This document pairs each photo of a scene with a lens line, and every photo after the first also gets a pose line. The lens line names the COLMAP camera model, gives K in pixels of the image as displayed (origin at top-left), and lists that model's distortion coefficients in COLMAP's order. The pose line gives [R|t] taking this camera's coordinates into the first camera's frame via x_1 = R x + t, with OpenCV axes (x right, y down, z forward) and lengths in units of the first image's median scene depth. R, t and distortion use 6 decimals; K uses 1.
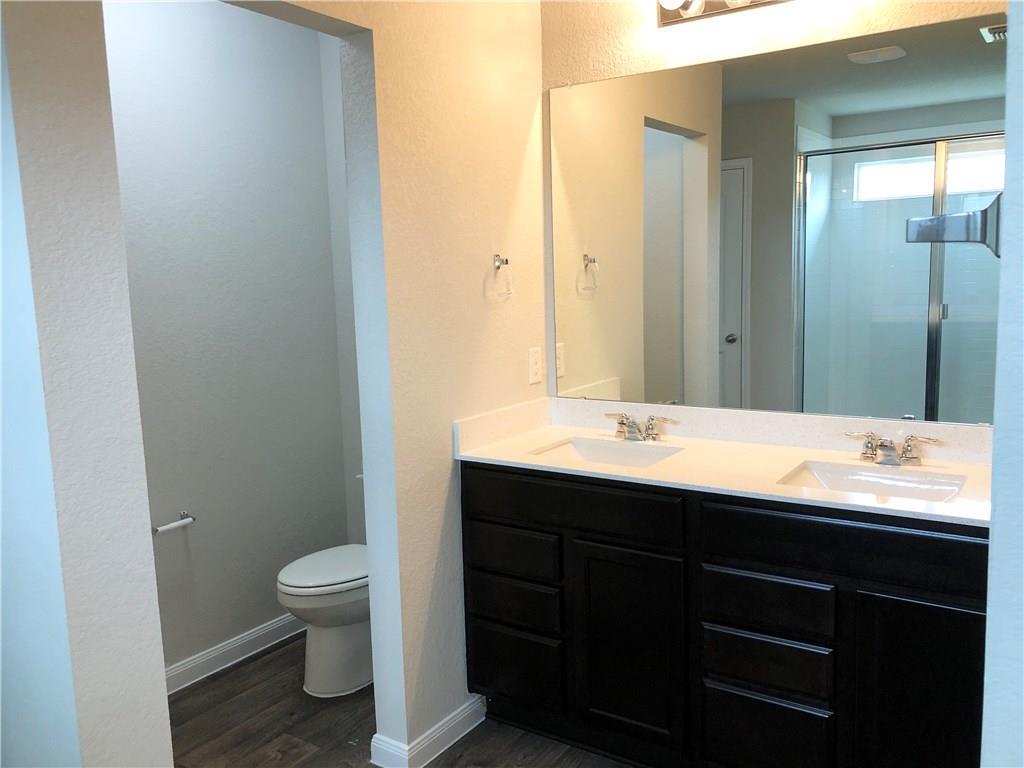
lens RADIAL K [[848.2, 0, 493.9], [0, 848.2, 368.9], [0, 0, 1]] dist [0.021113, -0.000711]
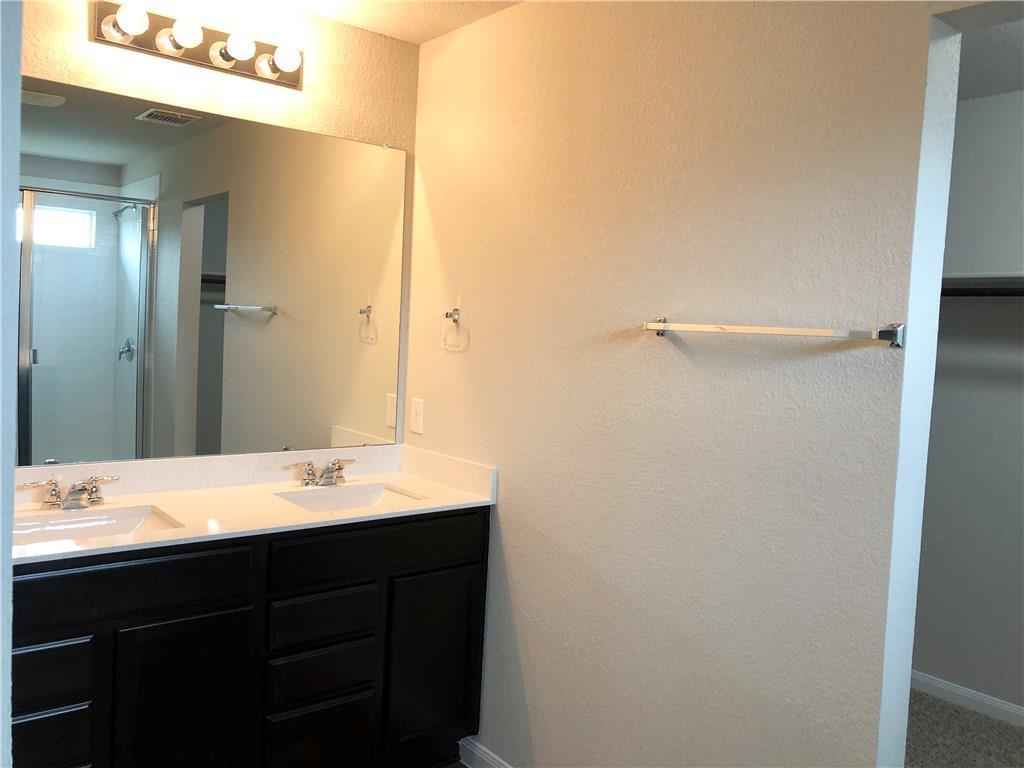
lens RADIAL K [[826.2, 0, 512.0], [0, 826.2, 384.0], [0, 0, 1]] dist [0.075893, -0.192624]
pose [[0.261992, -0.020239, 0.964858, -0.349711], [0.049661, 0.998738, 0.007465, -0.016770], [-0.963792, 0.045960, 0.262666, 0.237556]]
